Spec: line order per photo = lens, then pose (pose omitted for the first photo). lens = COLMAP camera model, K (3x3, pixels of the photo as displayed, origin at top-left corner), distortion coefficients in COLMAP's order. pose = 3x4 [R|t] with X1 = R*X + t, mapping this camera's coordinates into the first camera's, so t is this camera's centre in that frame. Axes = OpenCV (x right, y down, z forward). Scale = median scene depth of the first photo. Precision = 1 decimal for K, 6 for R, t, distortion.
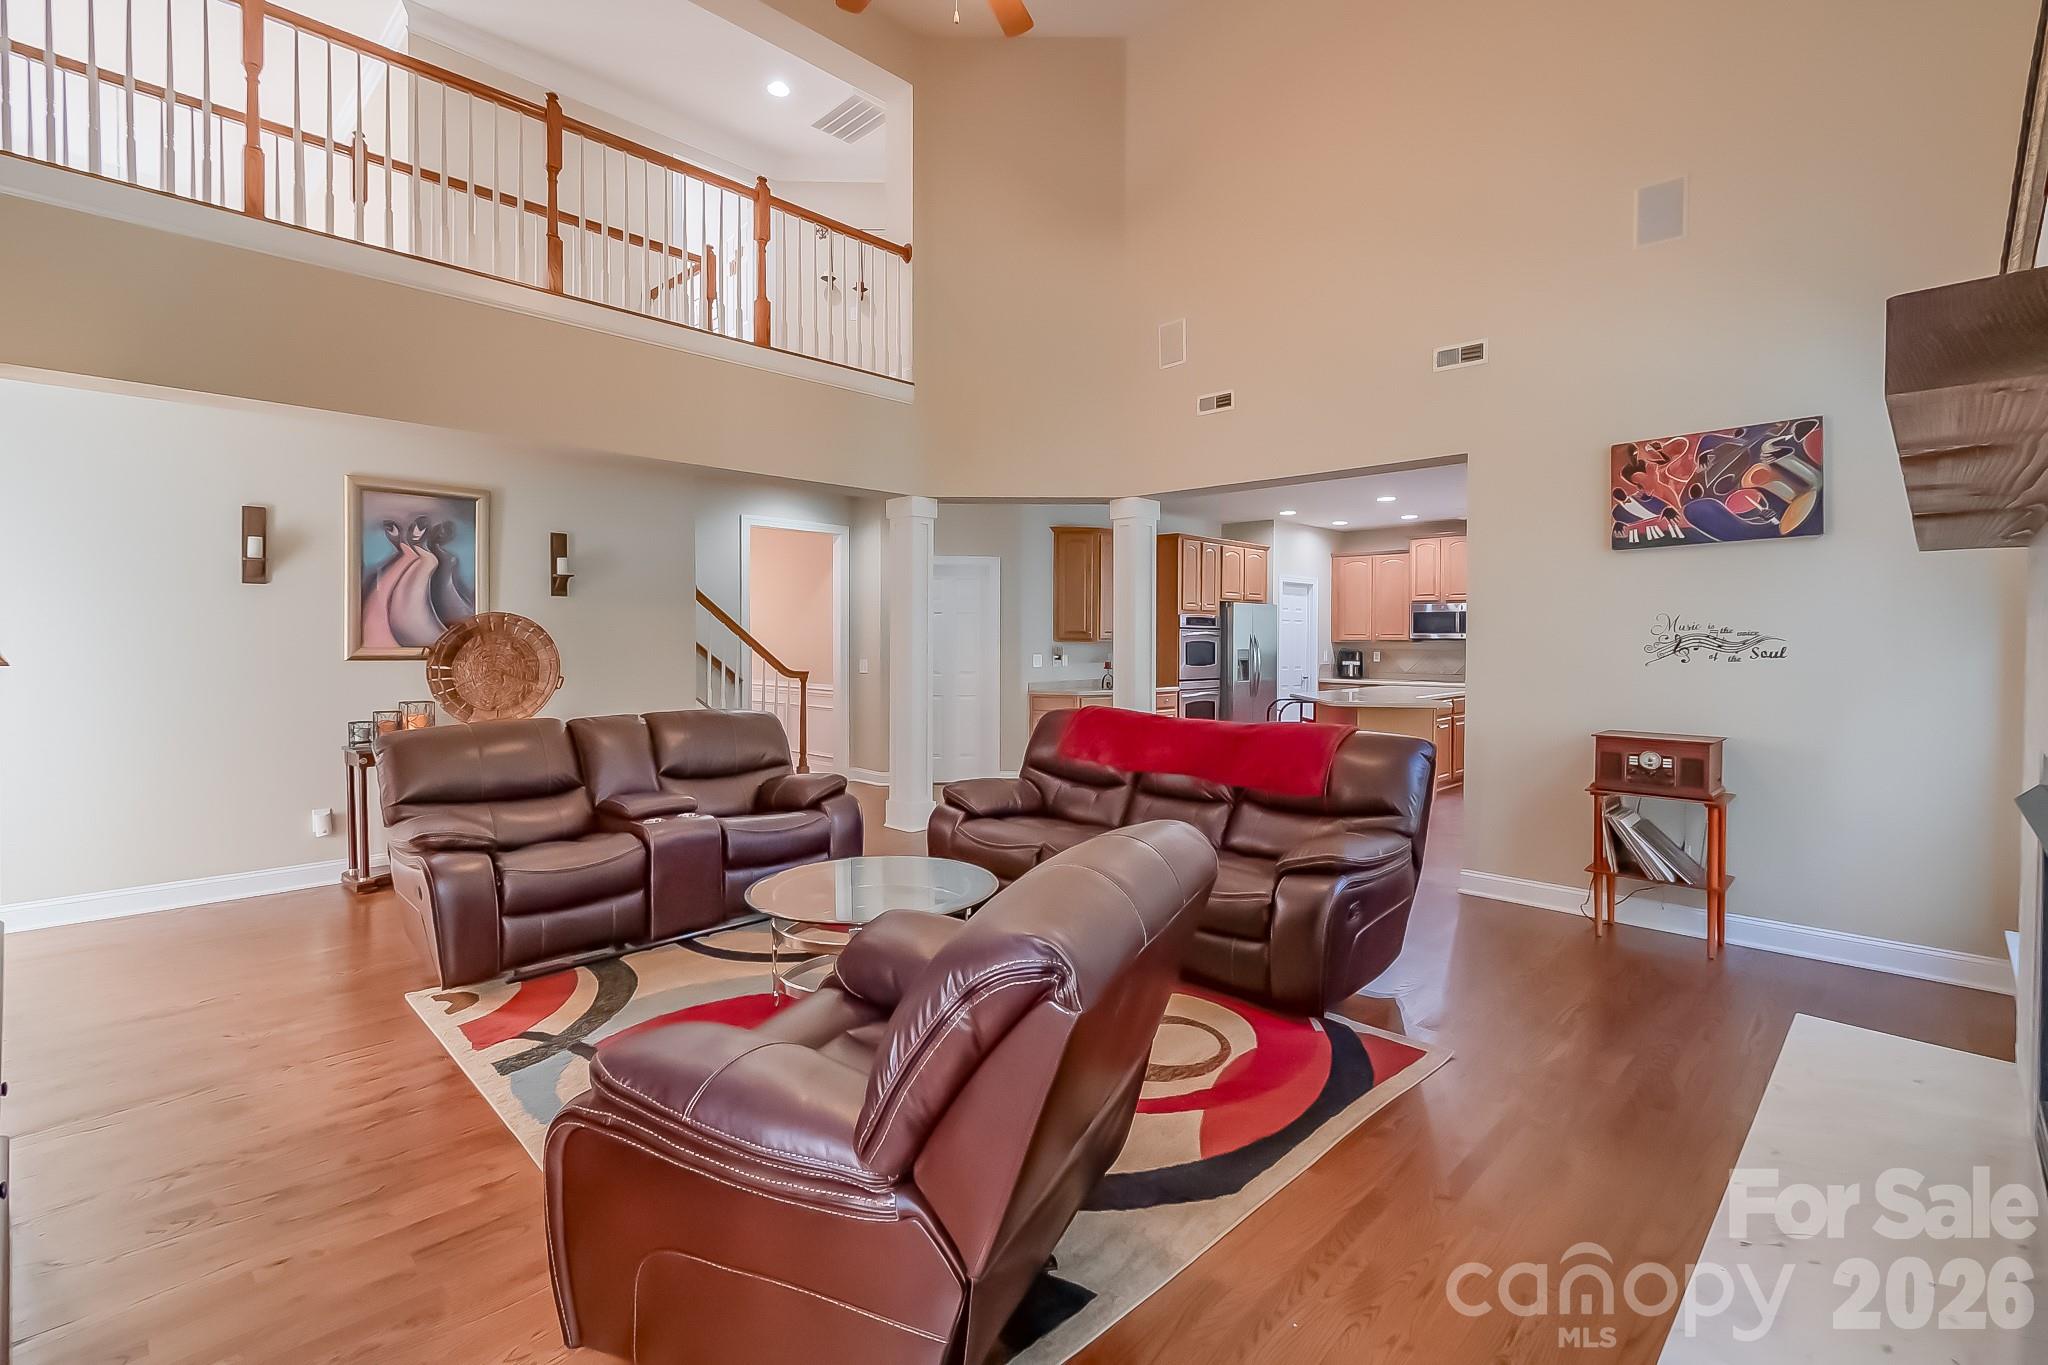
lens RADIAL K [[922.7, 0, 1024.6], [0, 922.7, 660.8], [0, 0, 1]] dist [-0.002650, -0.000974]
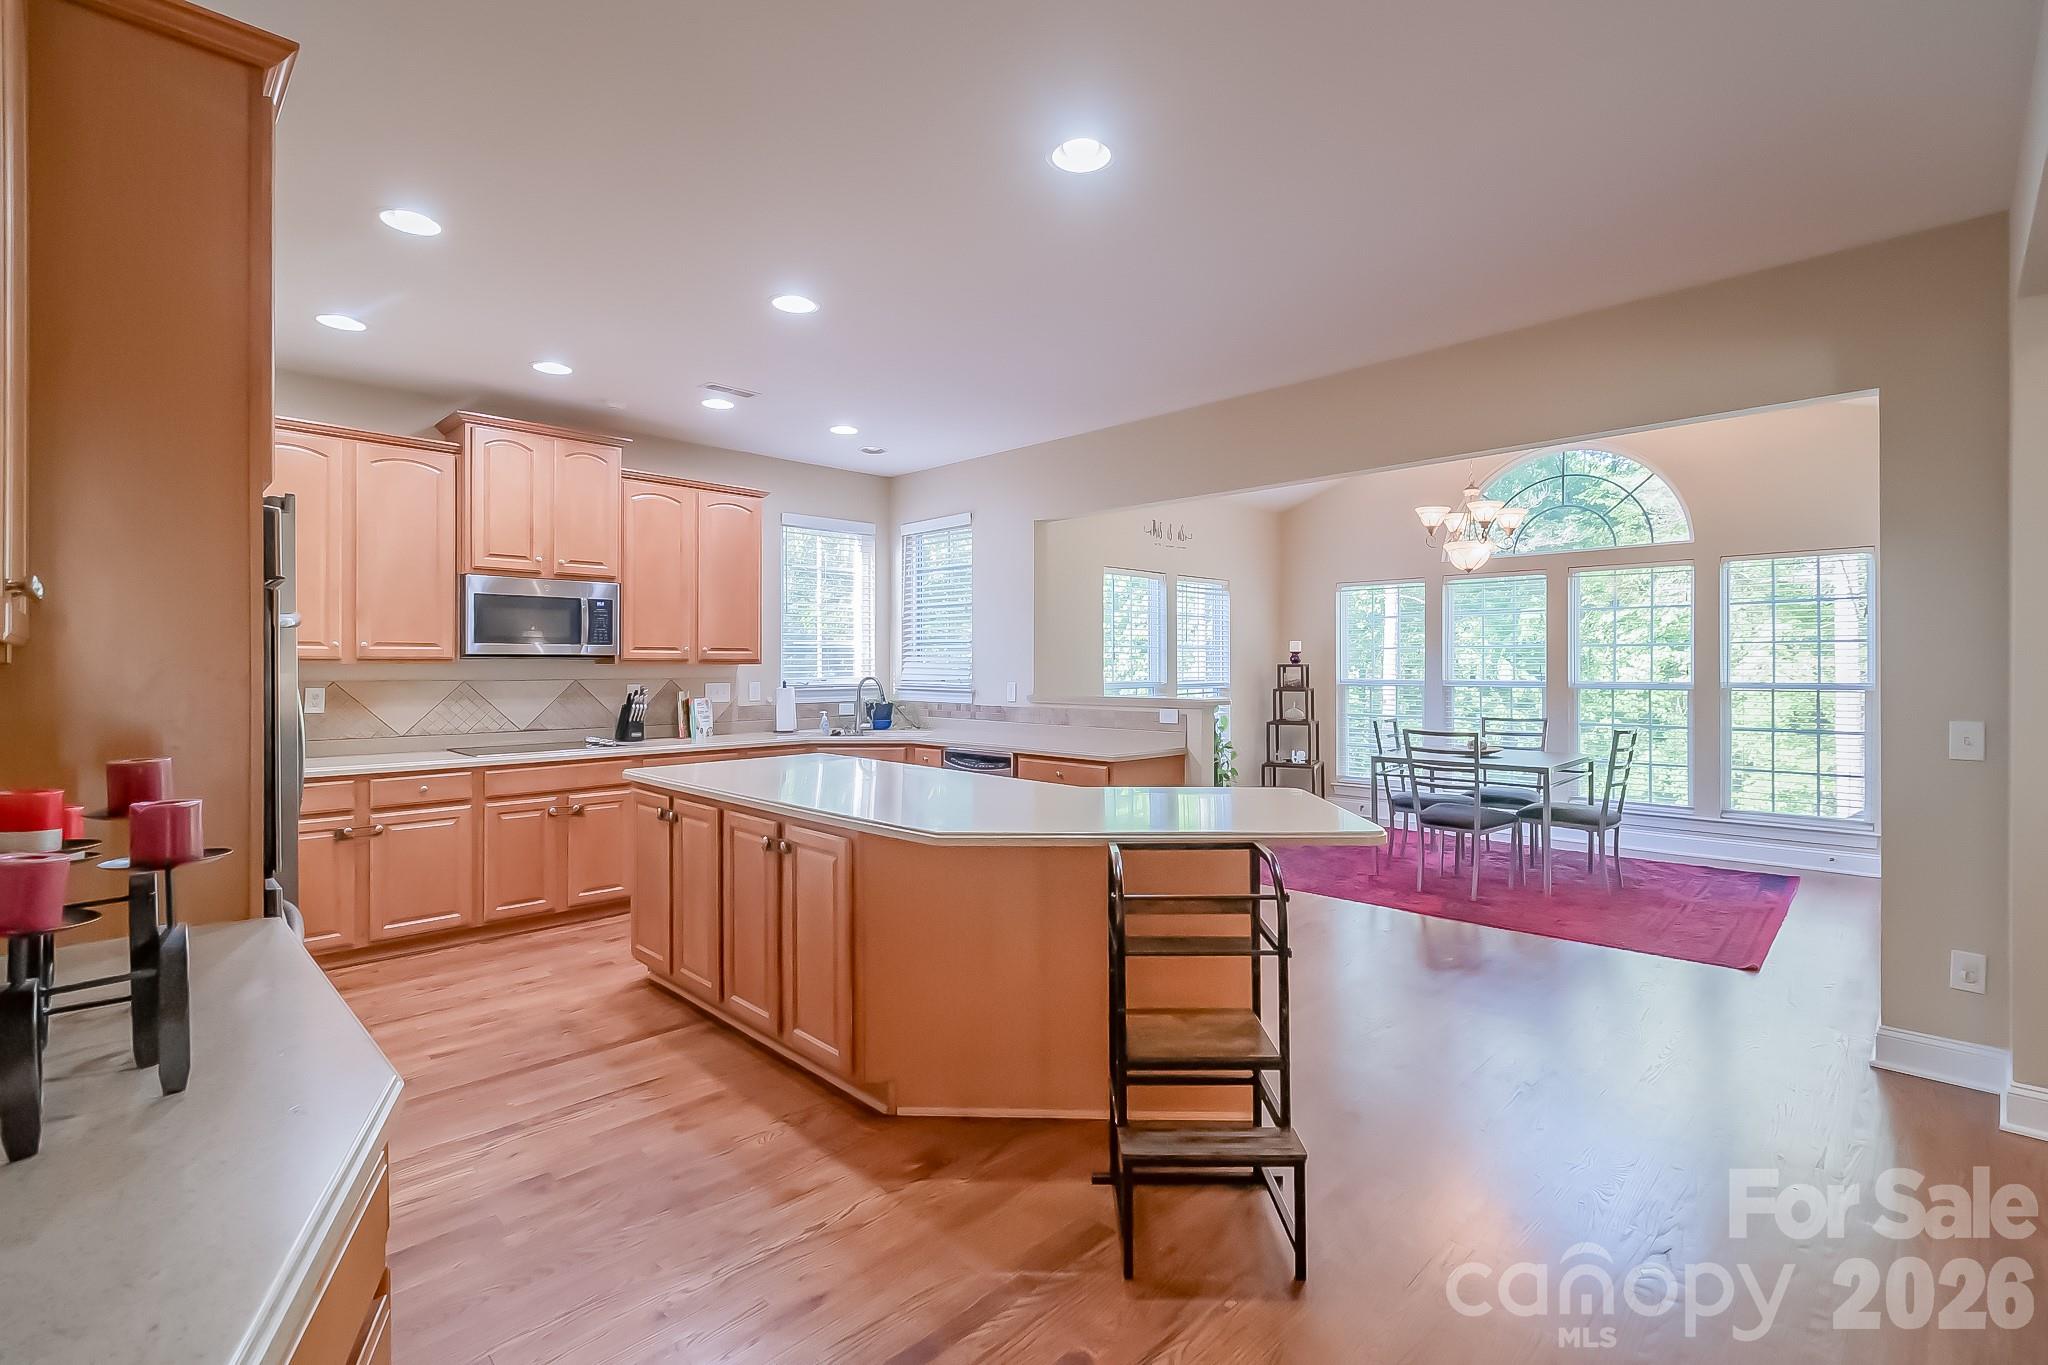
lens RADIAL K [[918.3, 0, 1026.0], [0, 918.3, 652.3], [0, 0, 1]] dist [0.000901, -0.000275]
pose [[0.017889, 0.010412, 0.999786, -0.006045], [0.023006, 0.999677, -0.010823, -0.032676], [-0.999575, 0.023194, 0.017643, 1.639047]]
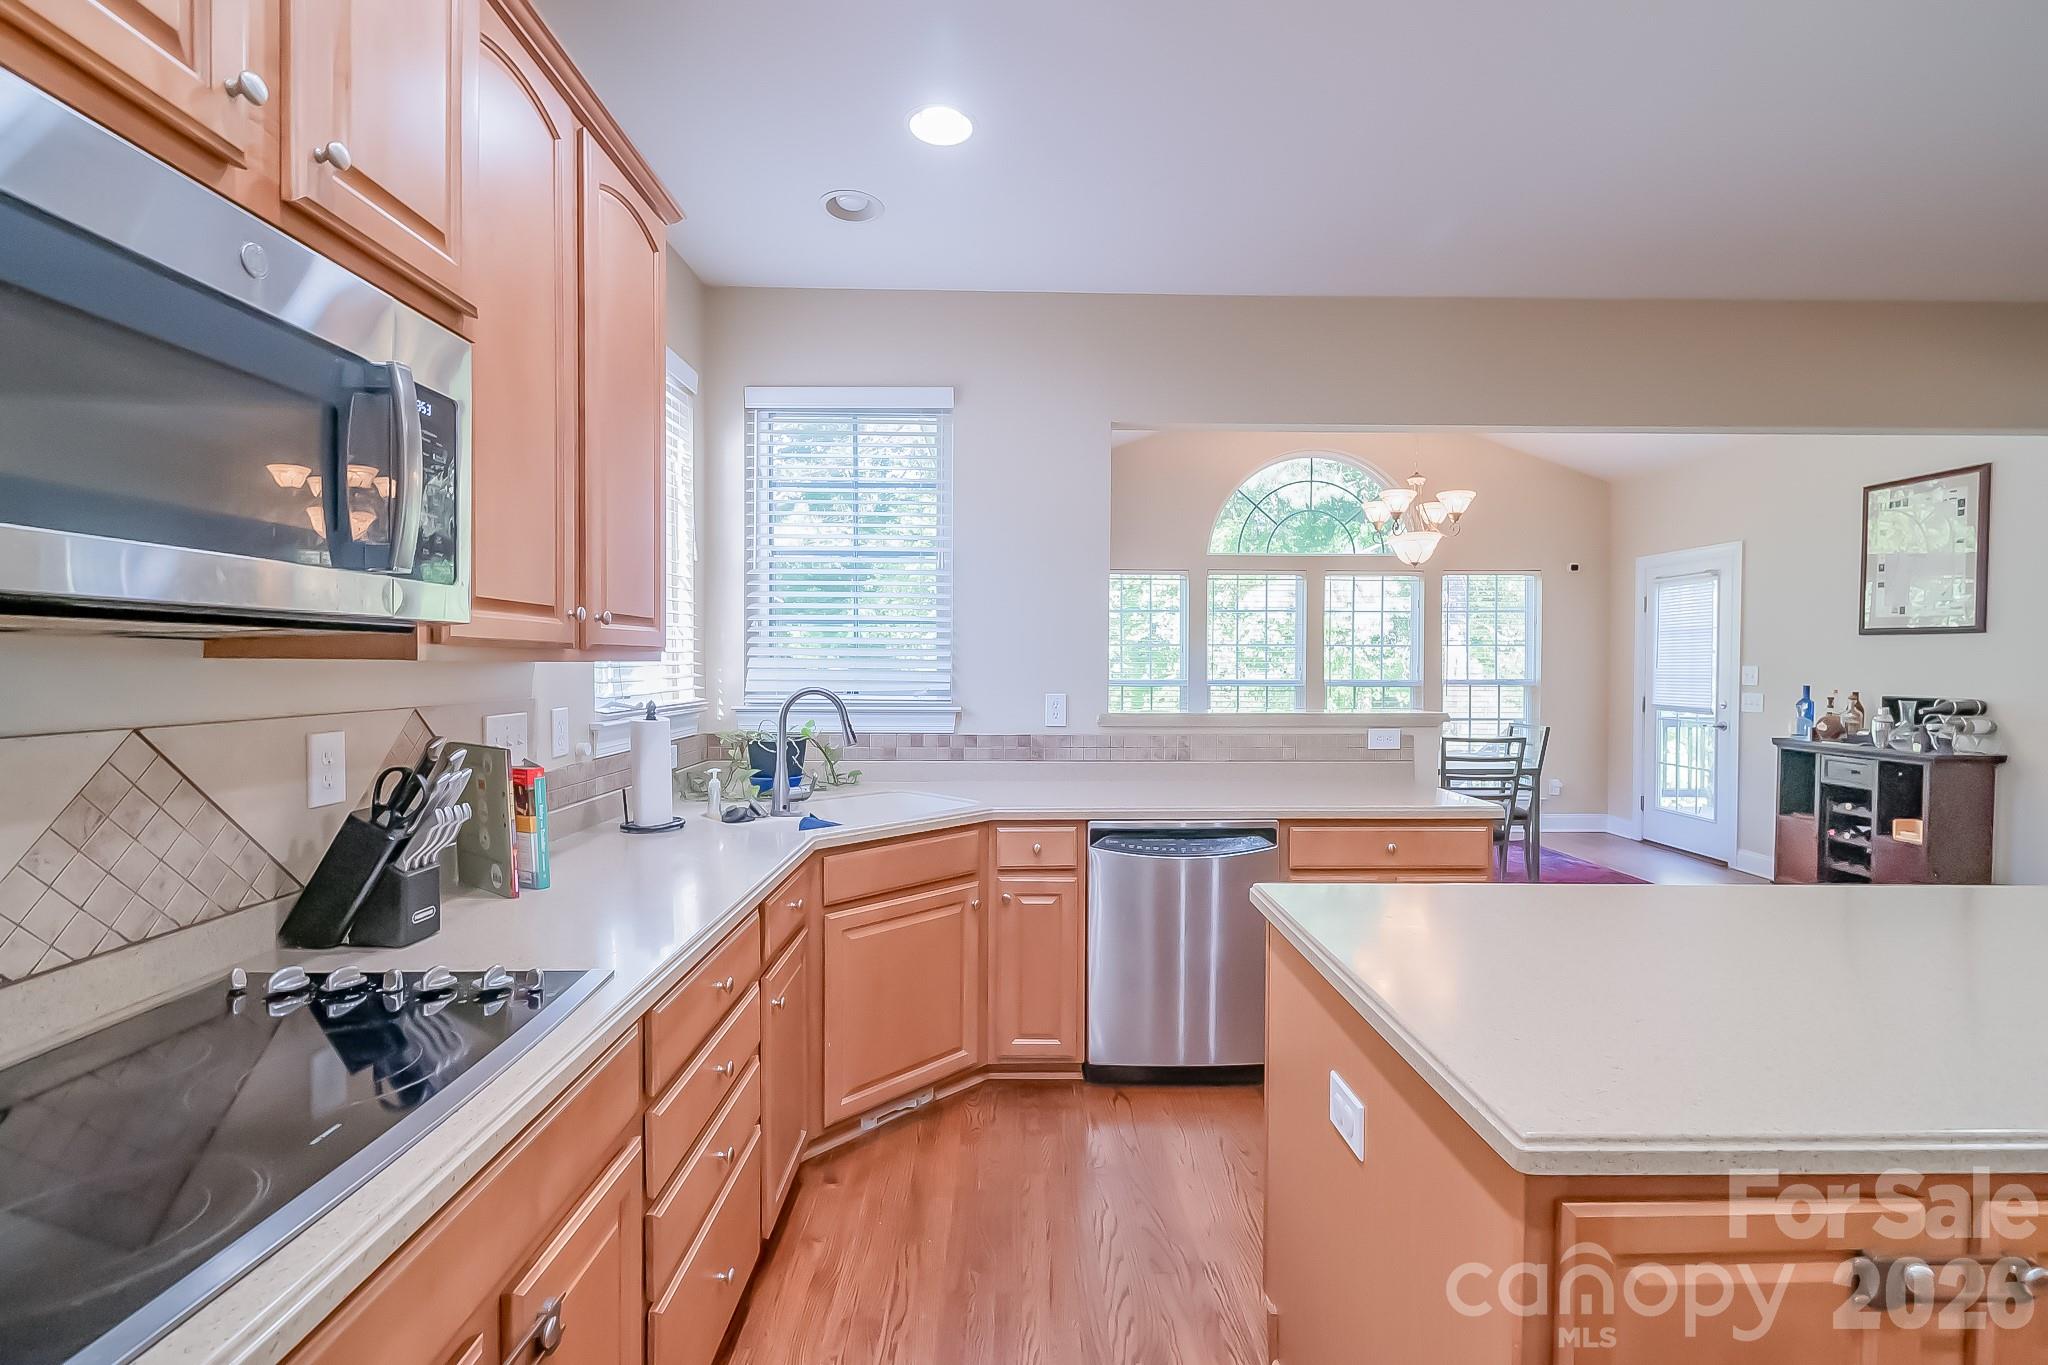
lens RADIAL K [[912.0, 0, 1037.3], [0, 912.0, 680.7], [0, 0, 1]] dist [-0.000443, -0.000452]
pose [[-0.708152, -0.020201, 0.705771, 0.731584], [0.010243, 0.999192, 0.038877, -0.044405], [-0.705985, 0.034760, -0.707373, 2.197678]]
